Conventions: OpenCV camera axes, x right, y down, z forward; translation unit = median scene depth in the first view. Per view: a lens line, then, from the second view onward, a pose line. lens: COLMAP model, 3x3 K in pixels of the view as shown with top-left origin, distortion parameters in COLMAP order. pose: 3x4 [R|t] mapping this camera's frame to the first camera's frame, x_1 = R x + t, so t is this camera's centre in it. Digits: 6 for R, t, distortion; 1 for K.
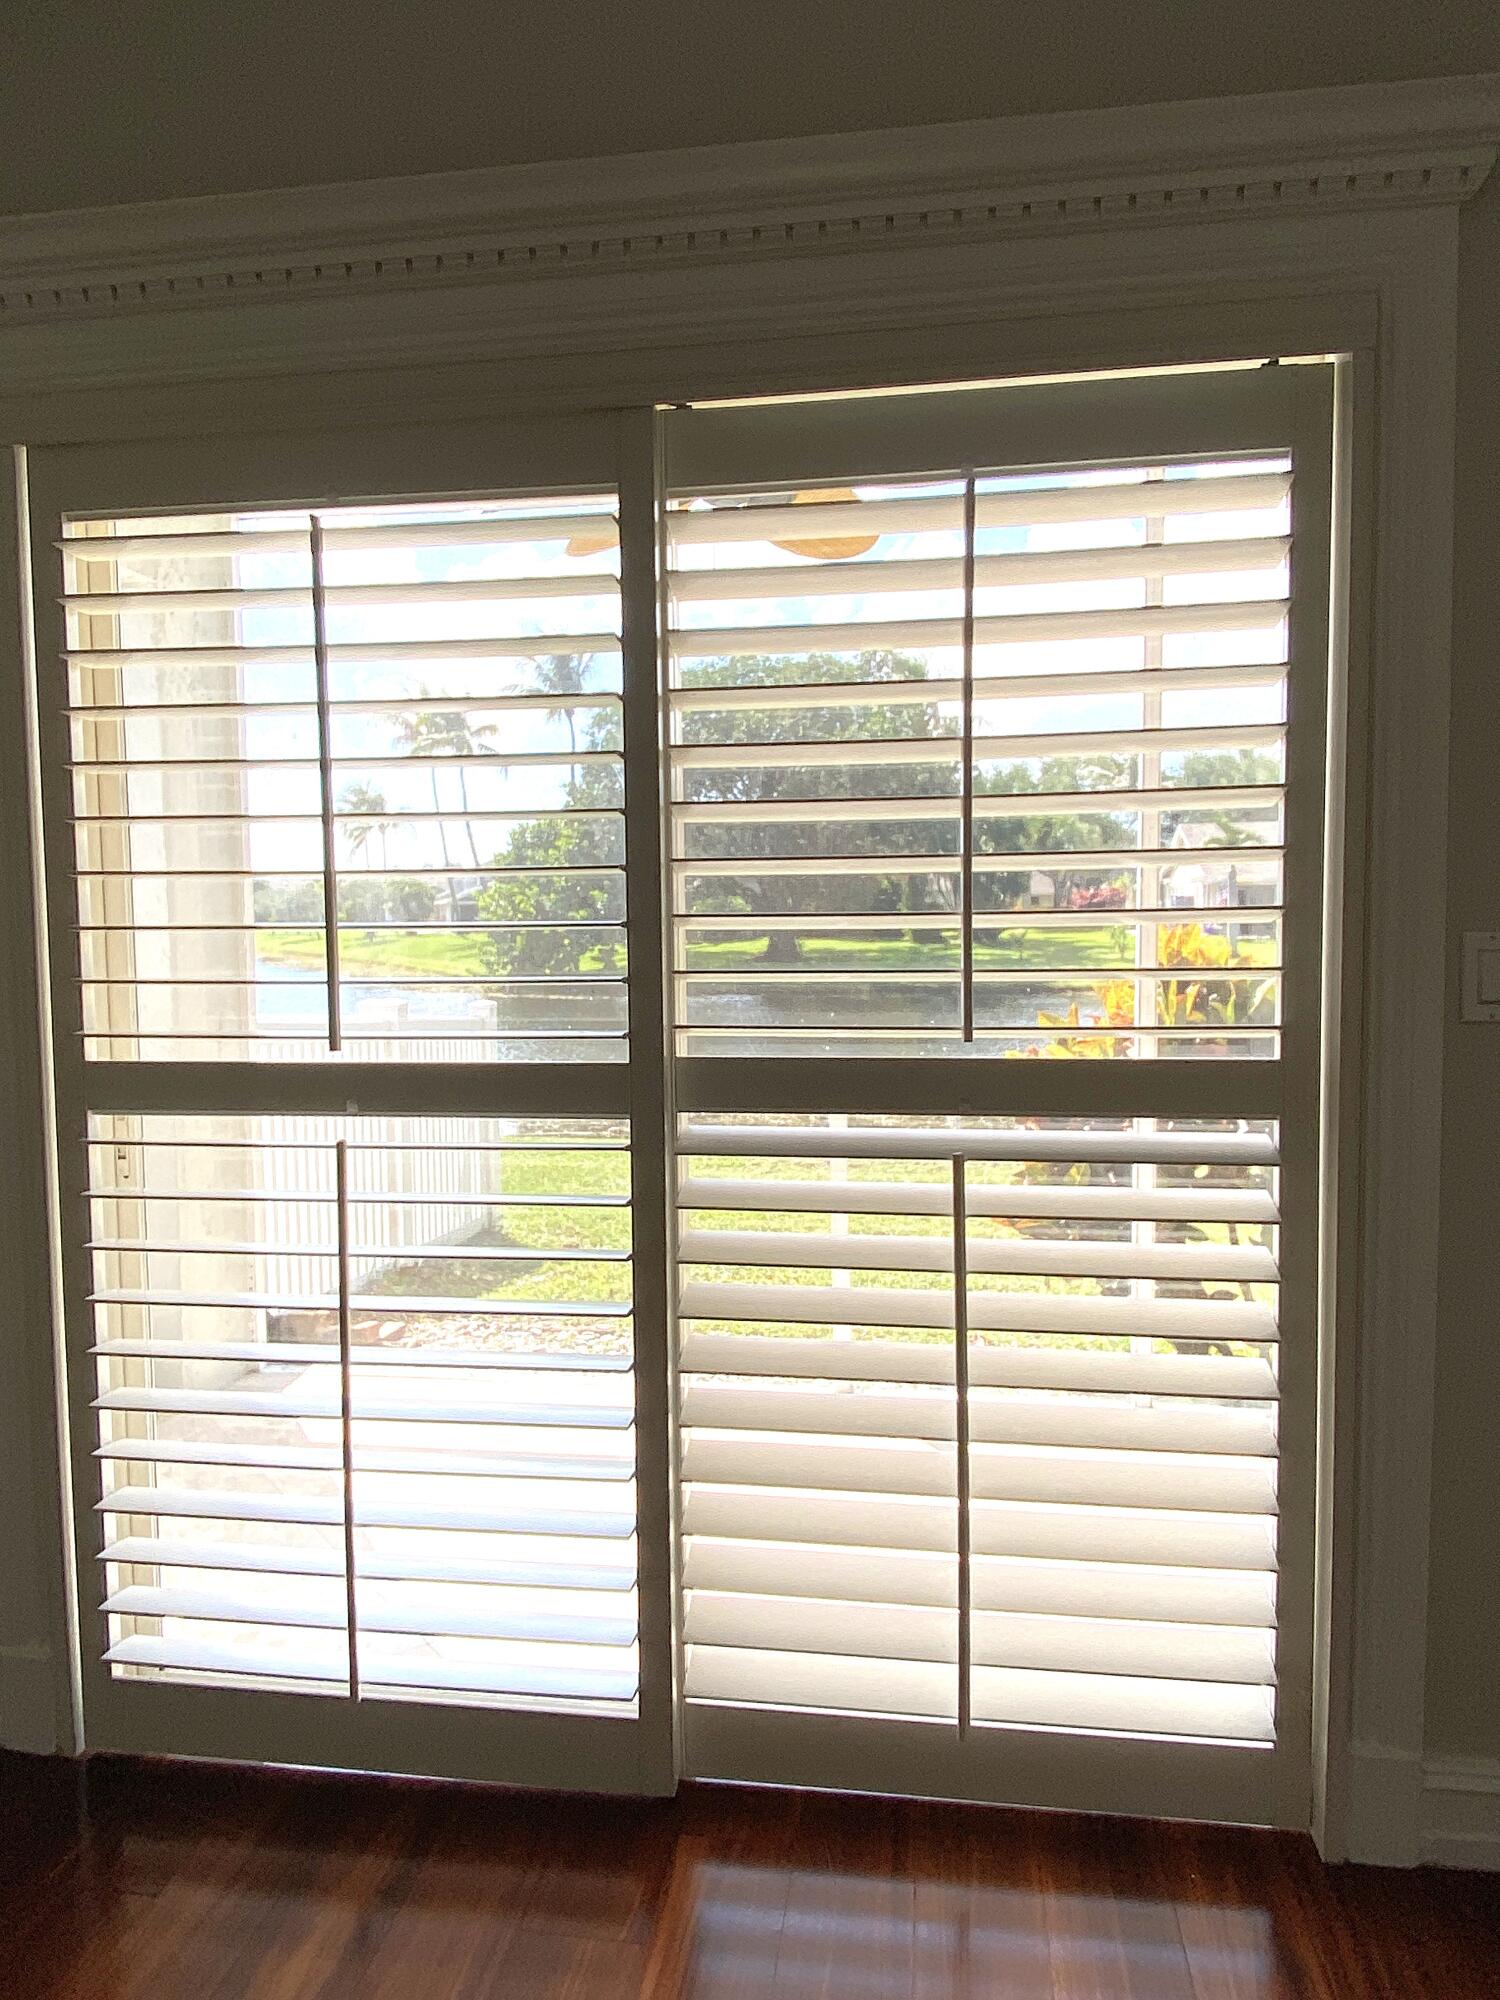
lens RADIAL K [[1303.5, 0, 741.3], [0, 1303.5, 1003.3], [0, 0, 1]] dist [0.096955, -0.116162]
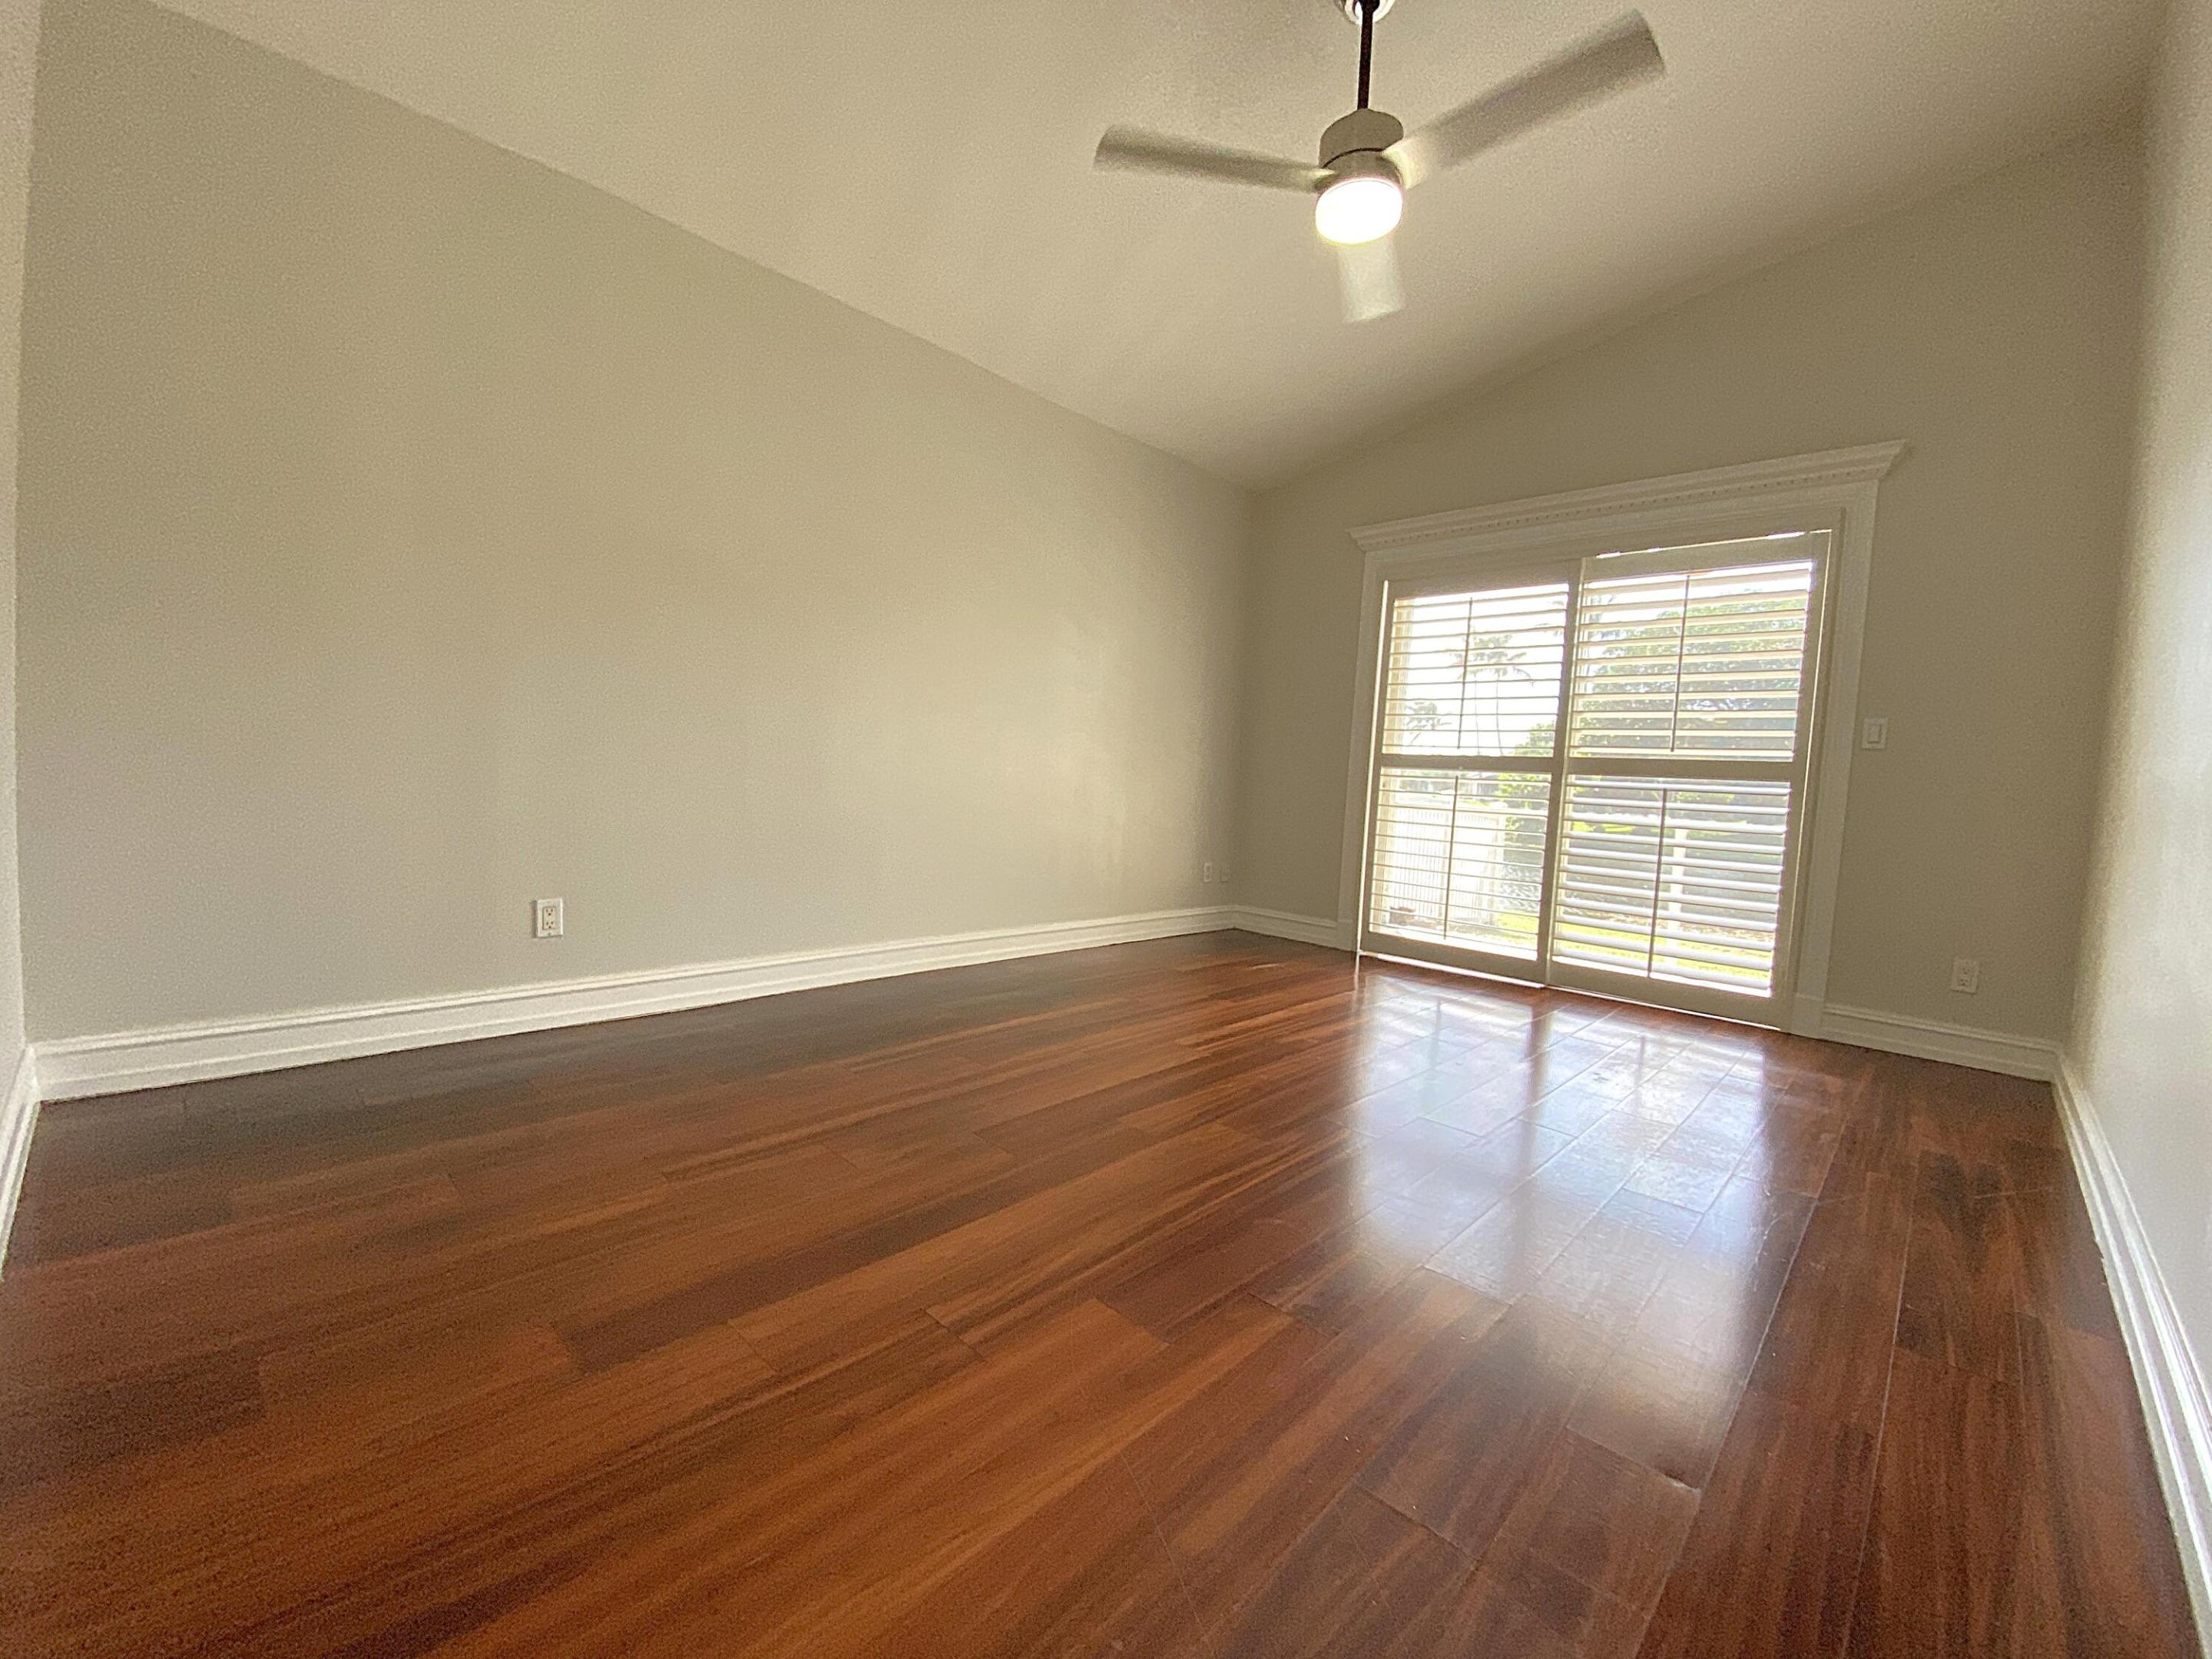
lens RADIAL K [[878.5, 0, 1072.6], [0, 878.5, 830.3], [0, 0, 1]] dist [-0.031765, -0.000044]
pose [[0.803023, 0.091280, -0.588916, 0.246381], [-0.099798, 0.994843, 0.018116, 0.307486], [0.587533, 0.044225, 0.807991, -1.437627]]
